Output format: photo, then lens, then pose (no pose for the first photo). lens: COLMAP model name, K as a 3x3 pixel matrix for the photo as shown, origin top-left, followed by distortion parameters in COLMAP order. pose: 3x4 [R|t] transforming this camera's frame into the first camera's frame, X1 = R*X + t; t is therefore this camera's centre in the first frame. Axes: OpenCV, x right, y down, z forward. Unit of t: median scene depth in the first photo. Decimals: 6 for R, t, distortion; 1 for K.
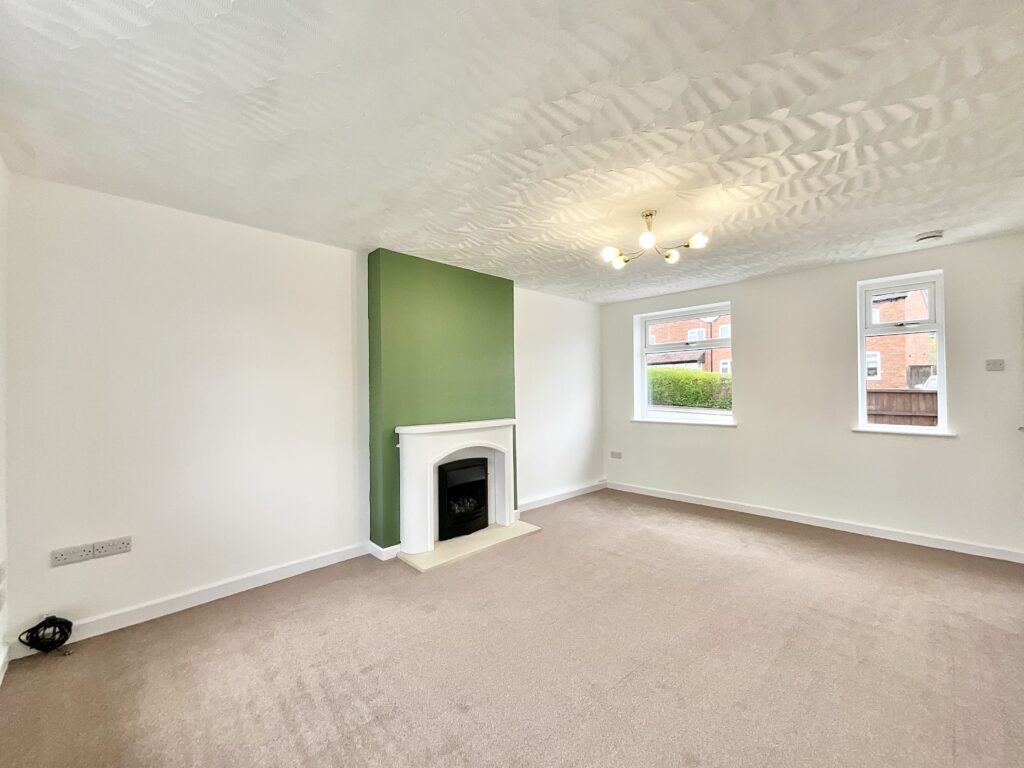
lens RADIAL K [[413.9, 0, 511.2], [0, 413.9, 384.4], [0, 0, 1]] dist [-0.001786, 0.000067]
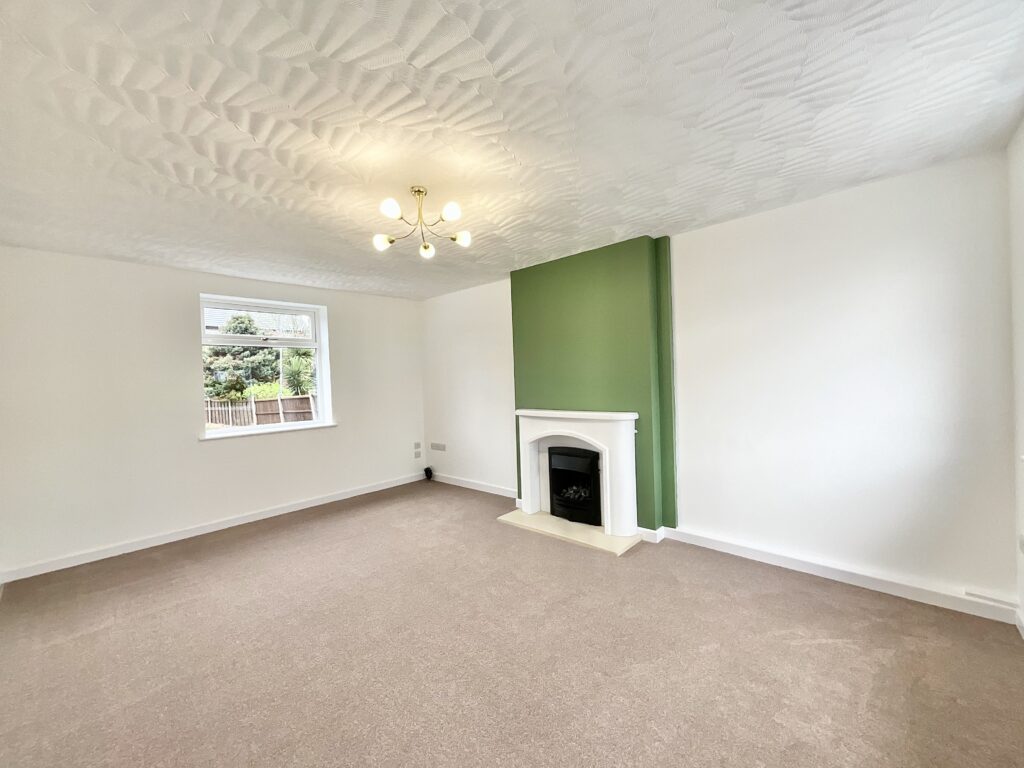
lens RADIAL K [[413.9, 0, 511.2], [0, 413.9, 384.4], [0, 0, 1]] dist [-0.001786, 0.000067]
pose [[0.062898, 0.026311, -0.997673, 0.952871], [0.045602, 0.998533, 0.029208, -0.009872], [0.996978, -0.047333, 0.061606, 0.861309]]
